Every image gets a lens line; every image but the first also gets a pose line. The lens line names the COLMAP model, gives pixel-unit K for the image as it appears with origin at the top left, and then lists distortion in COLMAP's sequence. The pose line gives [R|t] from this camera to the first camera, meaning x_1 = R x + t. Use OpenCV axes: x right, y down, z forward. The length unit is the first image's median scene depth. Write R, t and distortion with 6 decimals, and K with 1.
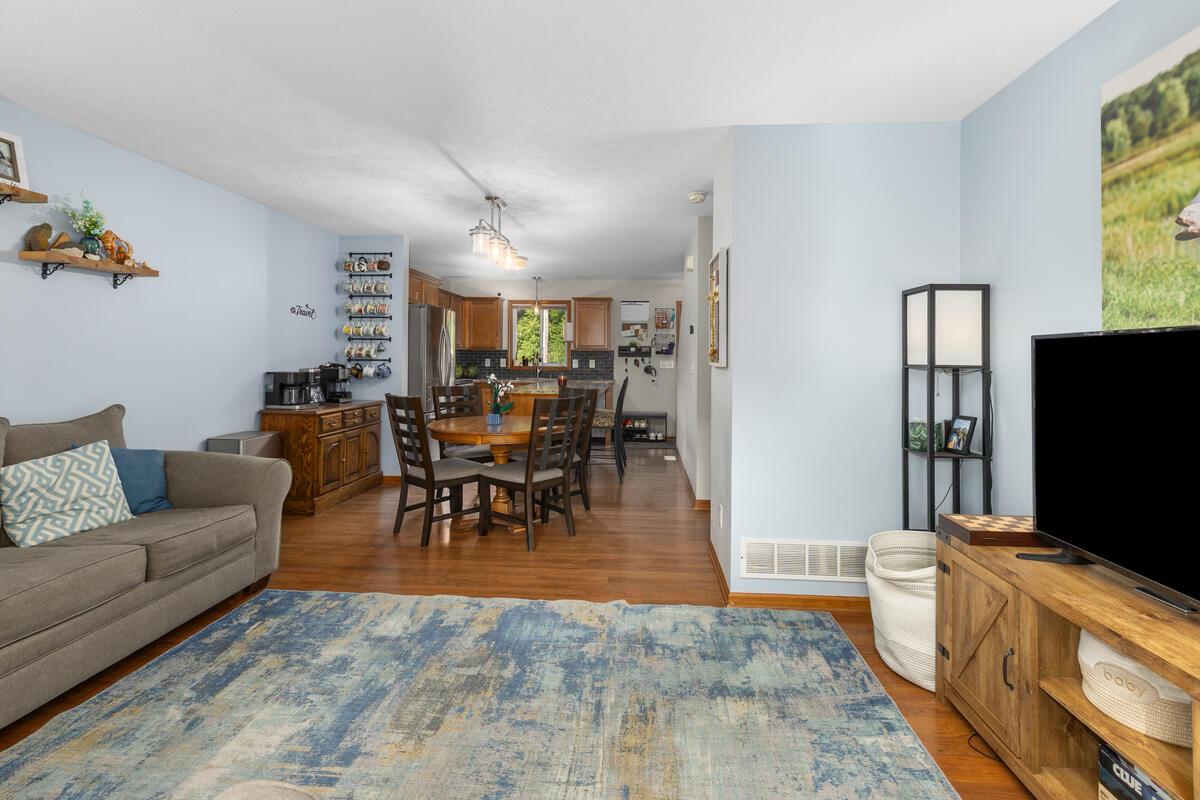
lens RADIAL K [[547.7, 0, 605.1], [0, 547.7, 349.4], [0, 0, 1]] dist [-0.000715, 0.000321]
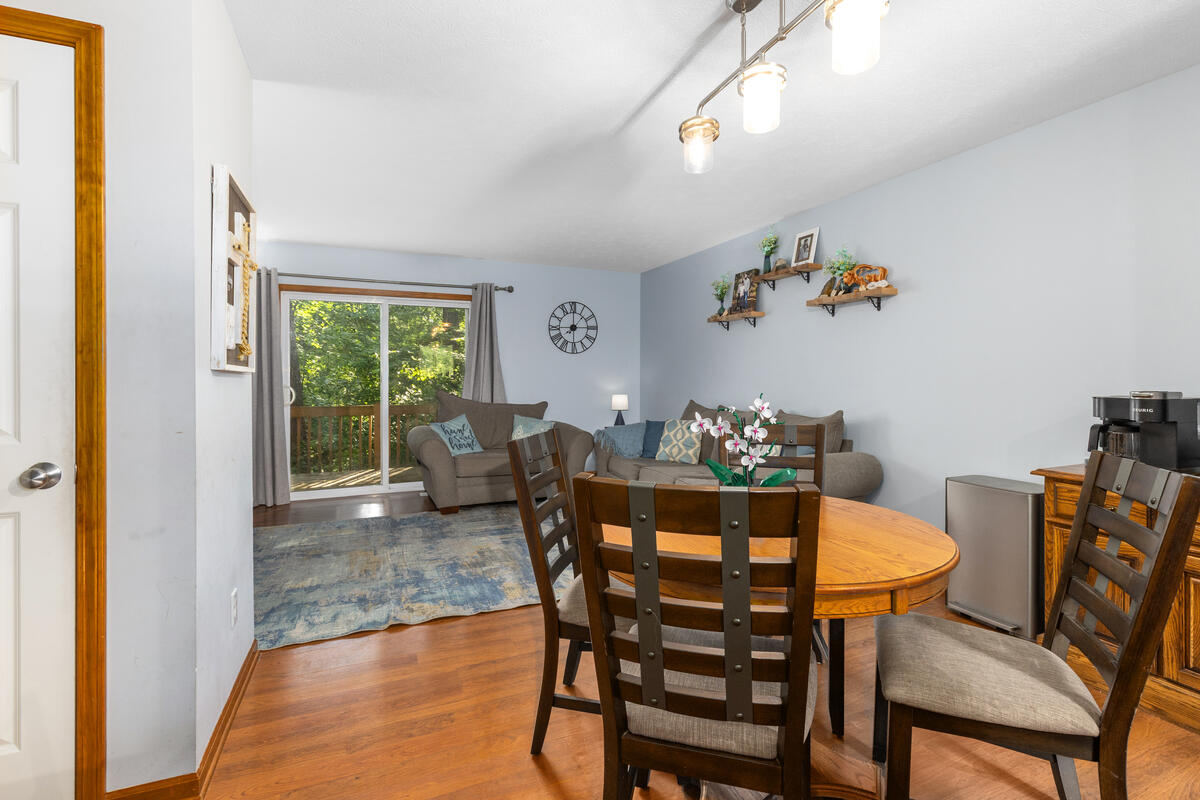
lens RADIAL K [[547.7, 0, 602.7], [0, 547.7, 390.1], [0, 0, 1]] dist [-0.000715, 0.000321]
pose [[-0.887875, 0.000154, -0.460085, 0.165807], [-0.003105, 0.999975, 0.006327, 0.063592], [0.460075, 0.007046, -0.887852, 2.323193]]
